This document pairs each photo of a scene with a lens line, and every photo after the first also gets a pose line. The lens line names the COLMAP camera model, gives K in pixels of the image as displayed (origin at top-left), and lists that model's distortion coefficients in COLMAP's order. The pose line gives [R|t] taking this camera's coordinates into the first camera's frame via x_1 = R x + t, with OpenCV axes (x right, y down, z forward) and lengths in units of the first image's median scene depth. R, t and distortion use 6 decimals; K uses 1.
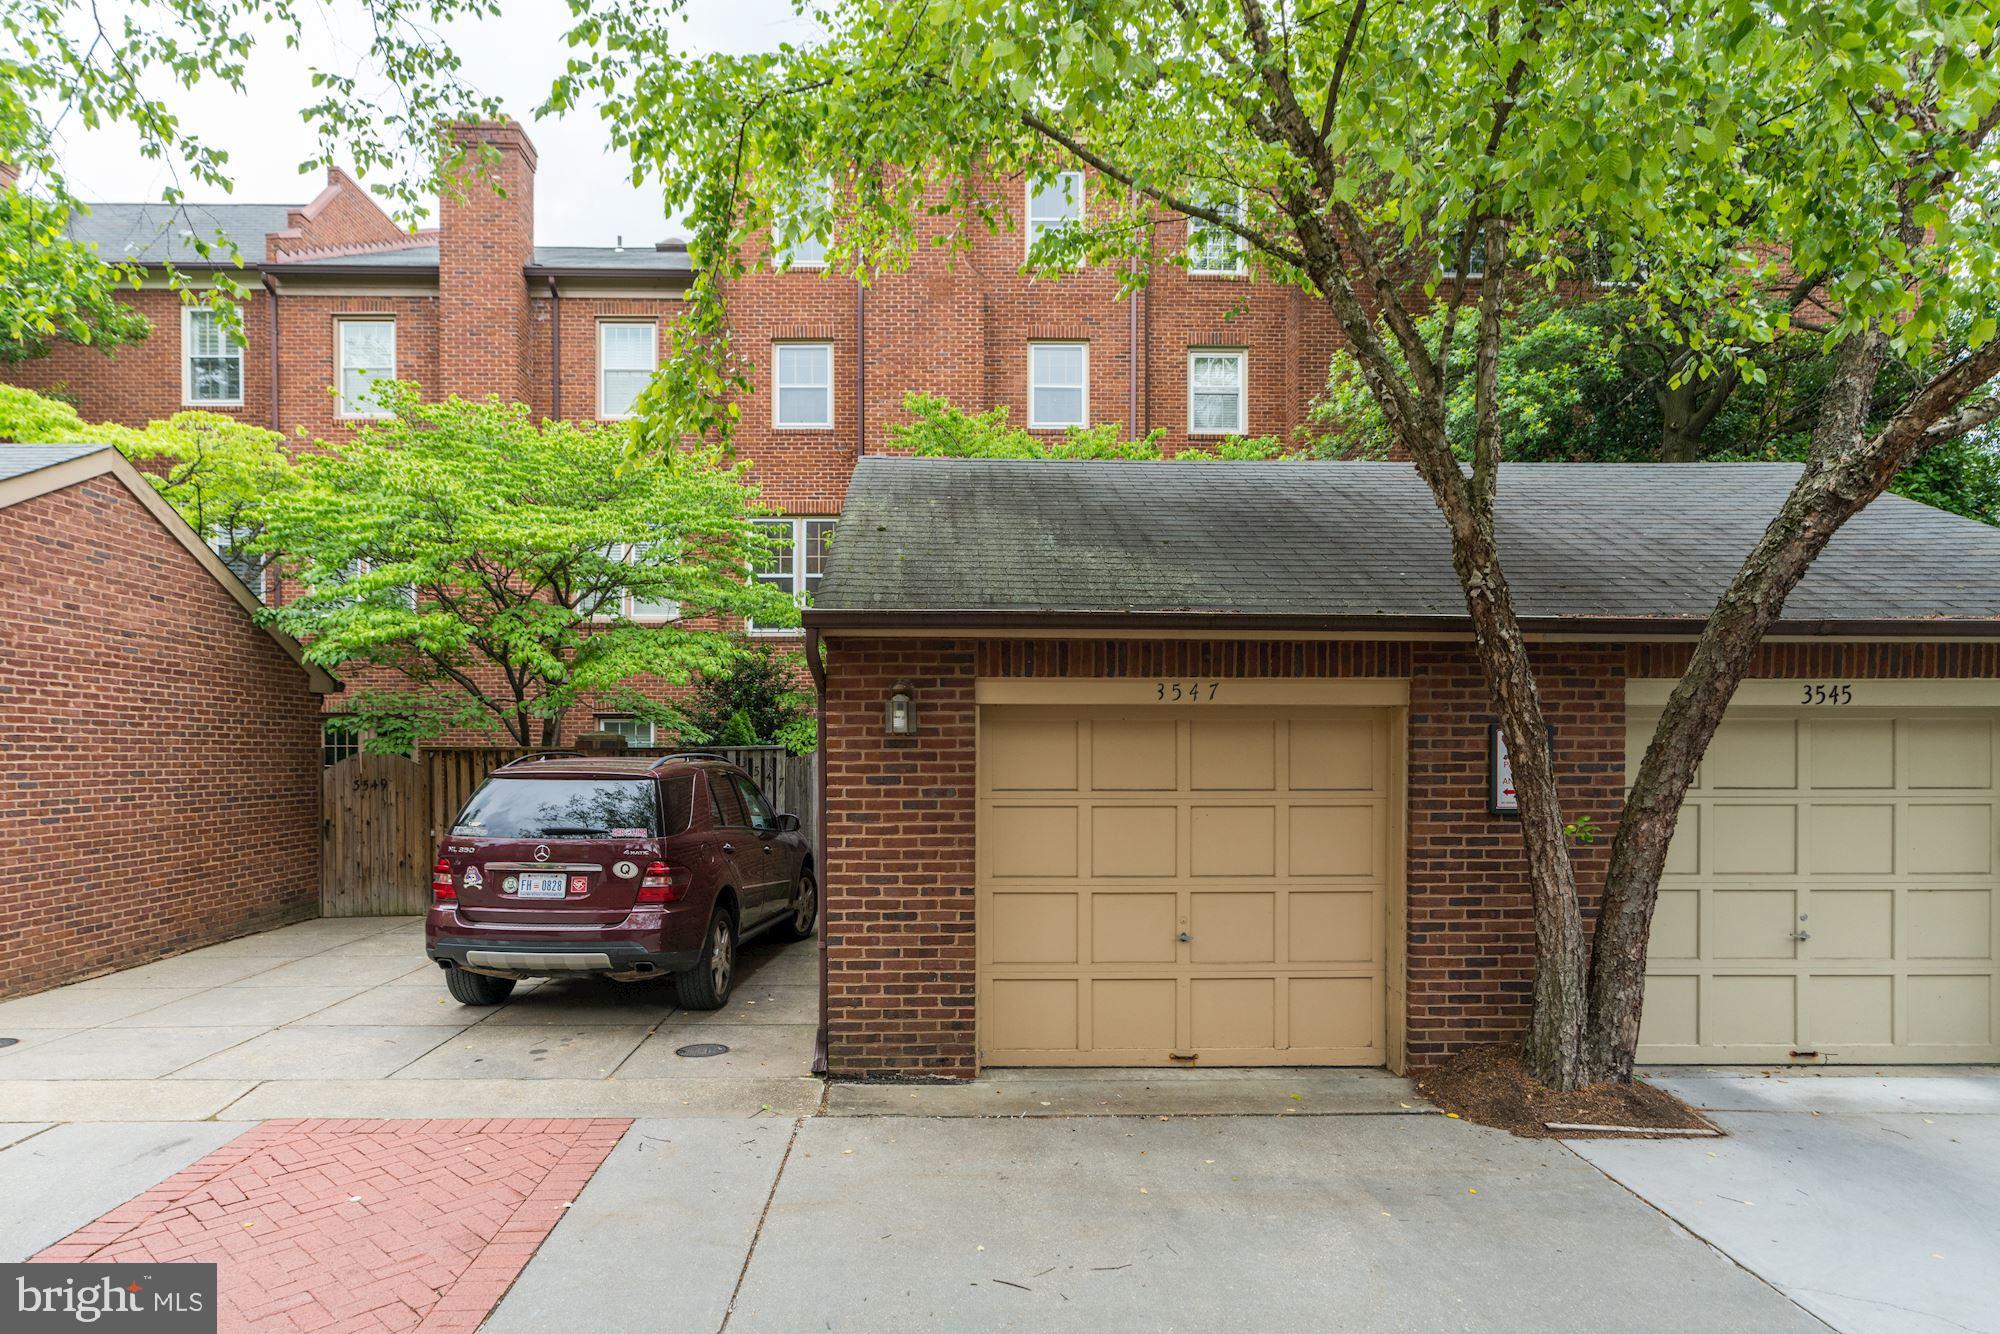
lens RADIAL K [[1134.1, 0, 902.3], [0, 1134.1, 700.7], [0, 0, 1]] dist [0.003086, 0.005397]
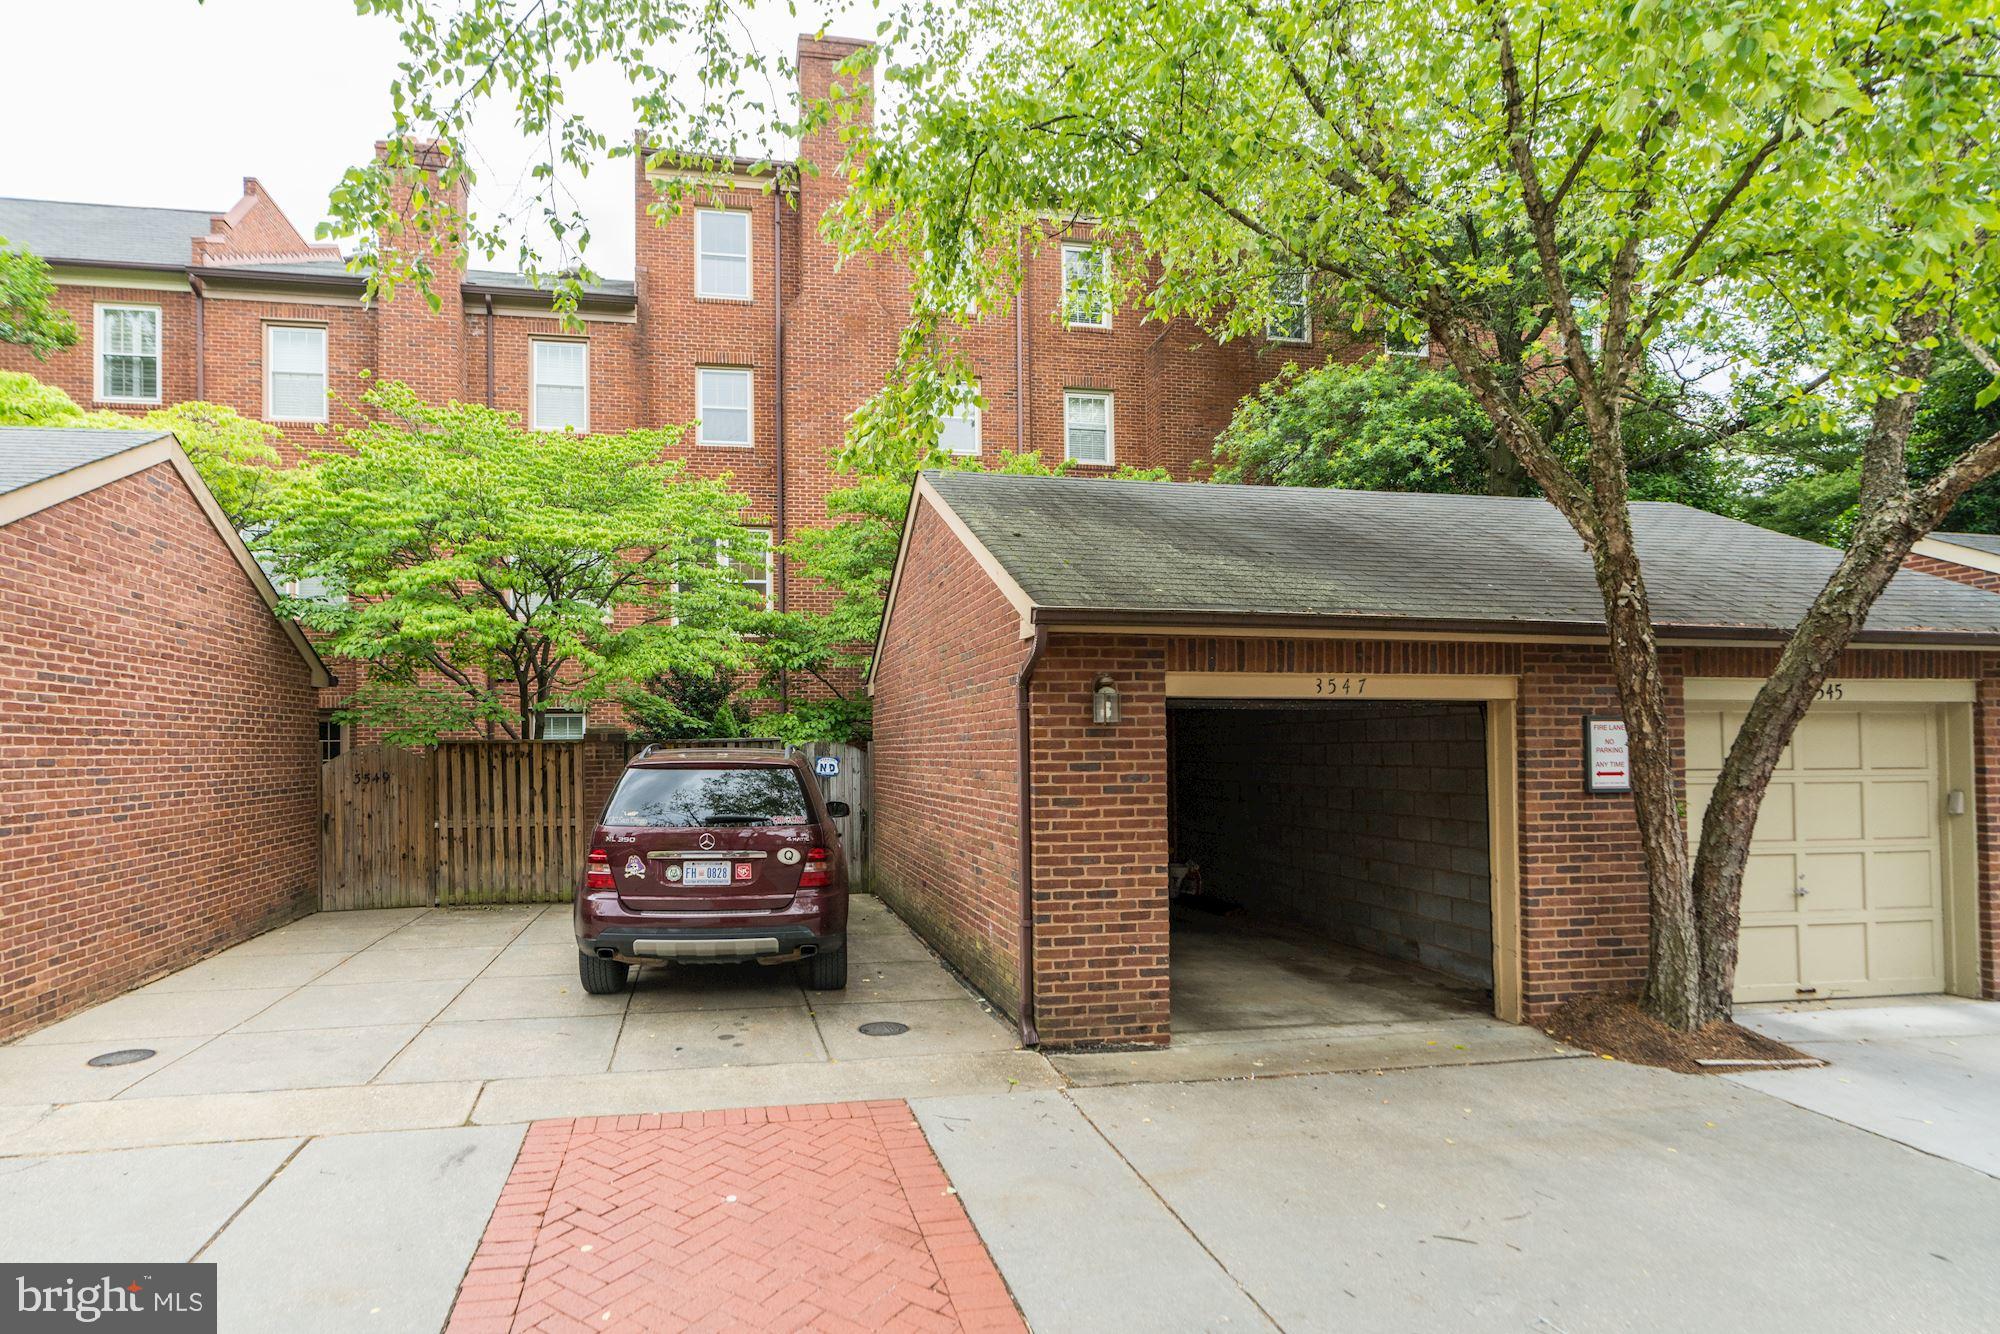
lens RADIAL K [[1023.7, 0, 979.7], [0, 1023.7, 660.4], [0, 0, 1]] dist [0.007007, 0.002142]
pose [[0.989192, 0.007351, 0.146441, -0.254358], [-0.002133, 0.999358, -0.035755, 0.003461], [-0.146610, 0.035056, 0.988573, 0.048466]]
